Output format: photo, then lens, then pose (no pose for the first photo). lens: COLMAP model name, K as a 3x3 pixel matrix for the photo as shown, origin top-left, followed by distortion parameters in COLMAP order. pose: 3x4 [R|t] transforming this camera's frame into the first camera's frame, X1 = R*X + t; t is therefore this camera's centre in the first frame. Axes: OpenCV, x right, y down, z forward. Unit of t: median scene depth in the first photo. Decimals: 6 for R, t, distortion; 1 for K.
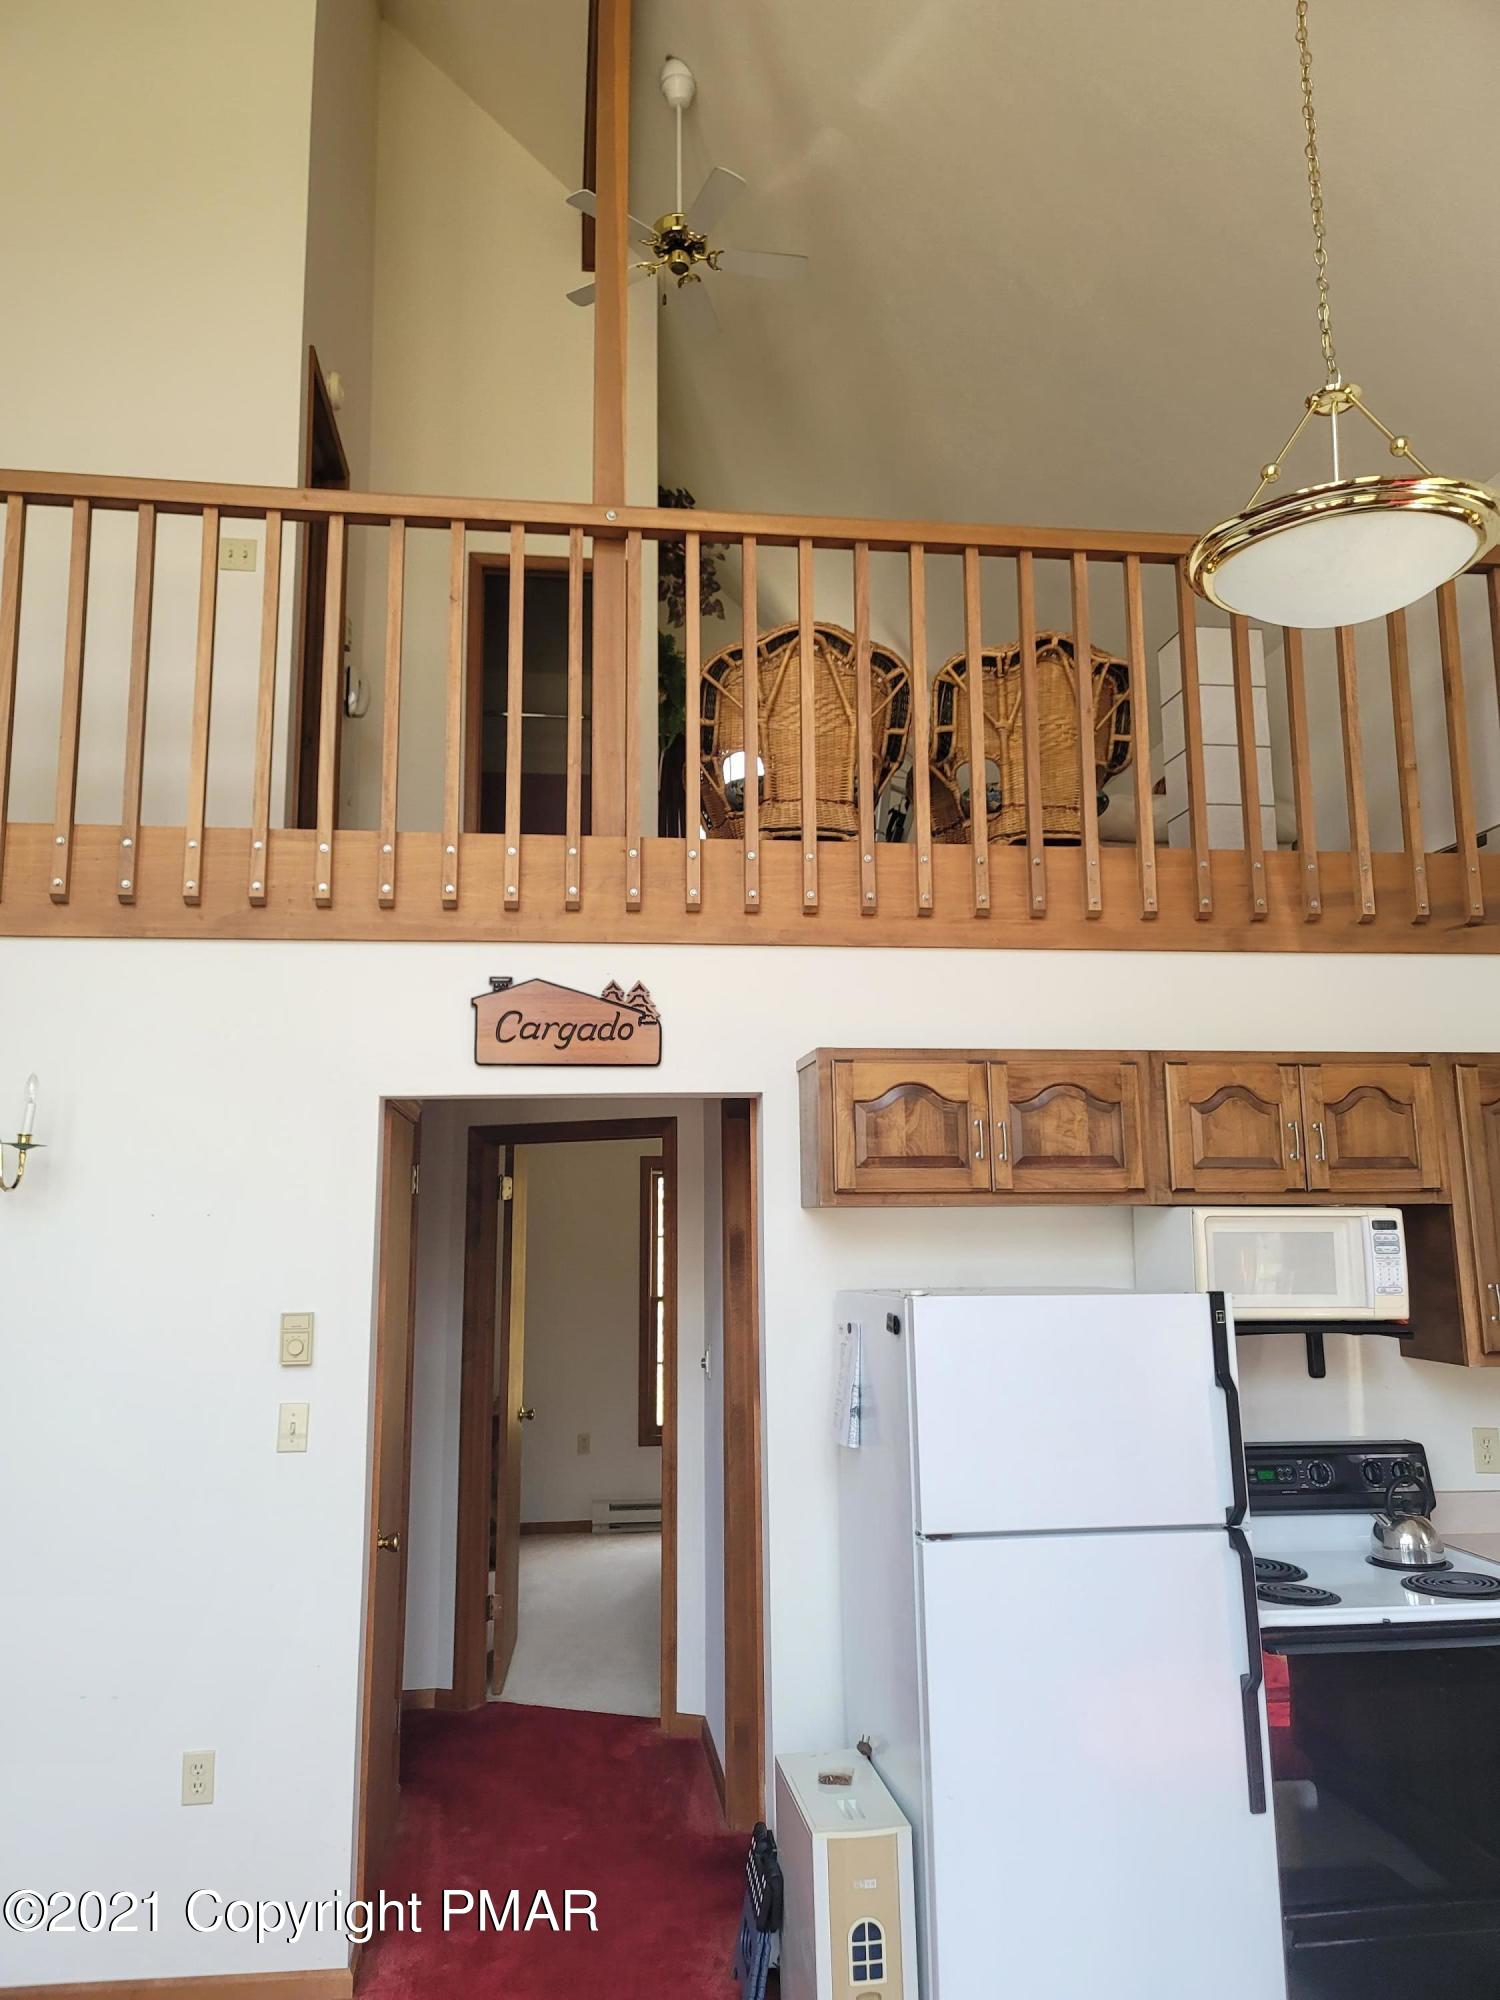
lens RADIAL K [[1461.3, 0, 750.8], [0, 1461.3, 979.2], [0, 0, 1]] dist [0.078993, -0.075111]
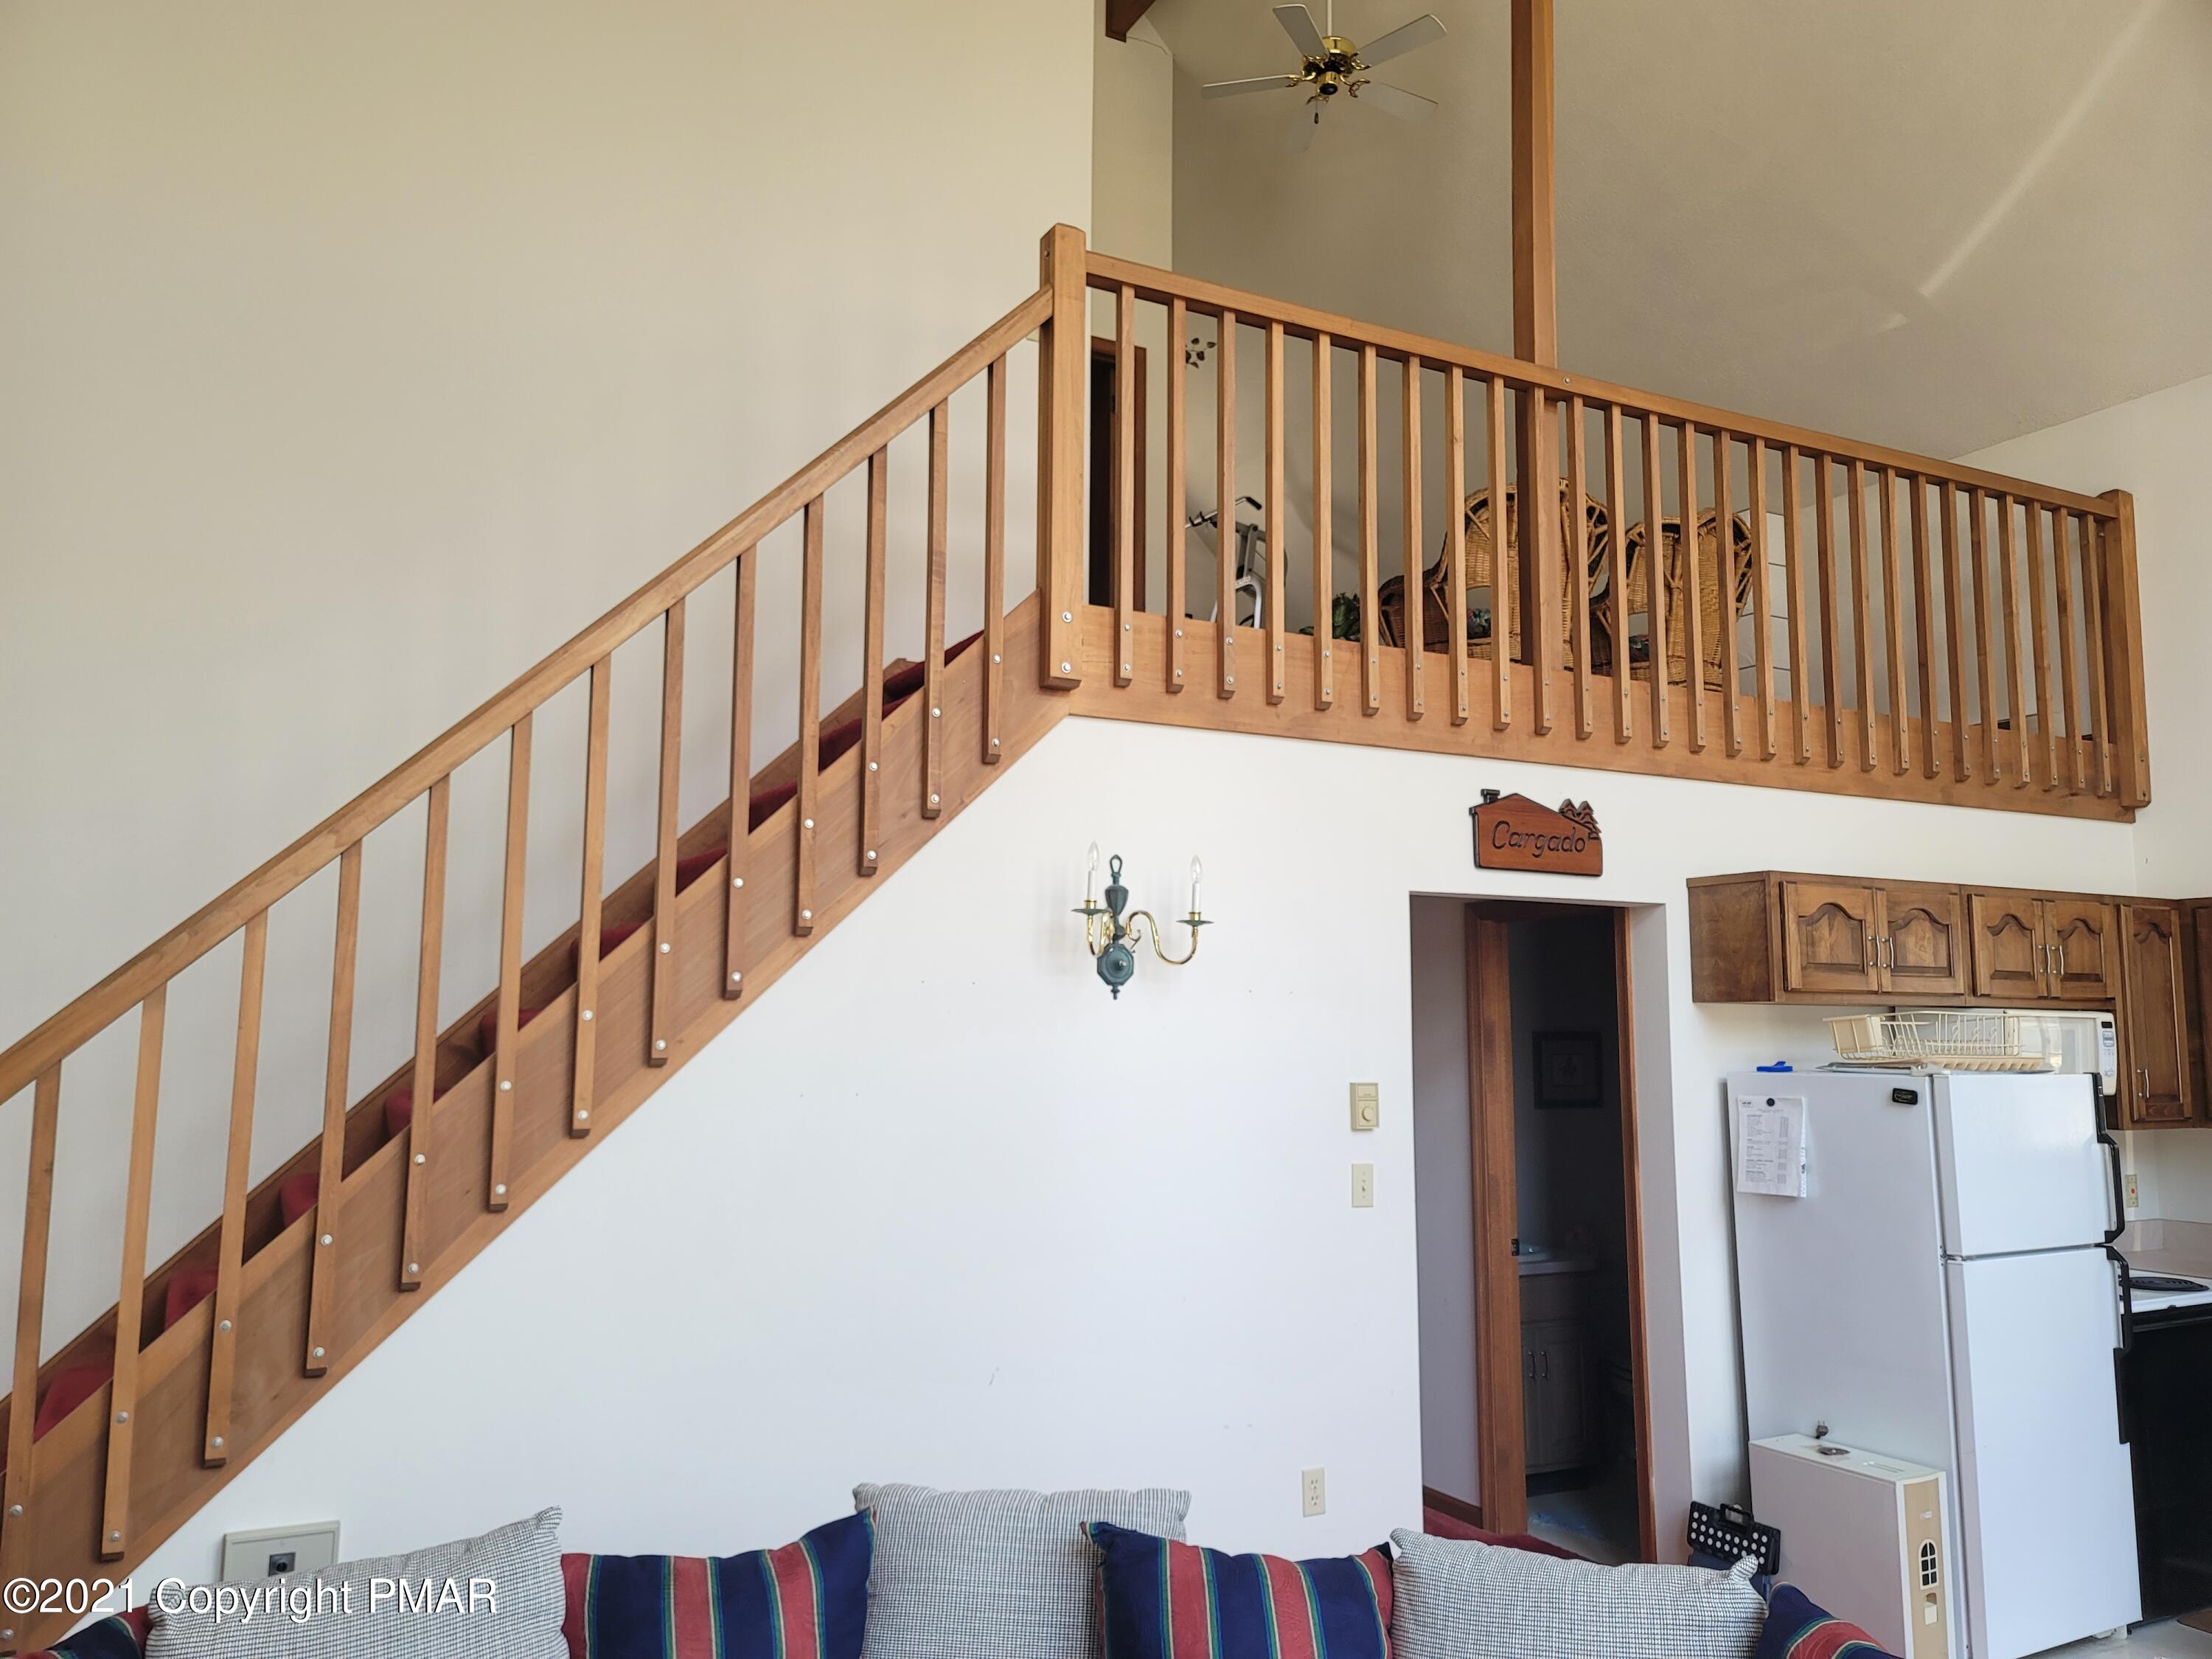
lens RADIAL K [[1616.2, 0, 1058.8], [0, 1616.2, 823.3], [0, 0, 1]] dist [0.078993, -0.075111]
pose [[0.939311, 0.059861, 0.337805, -0.921440], [-0.075587, 0.996574, 0.033582, 0.007710], [-0.334637, -0.057077, 0.940617, -0.059507]]
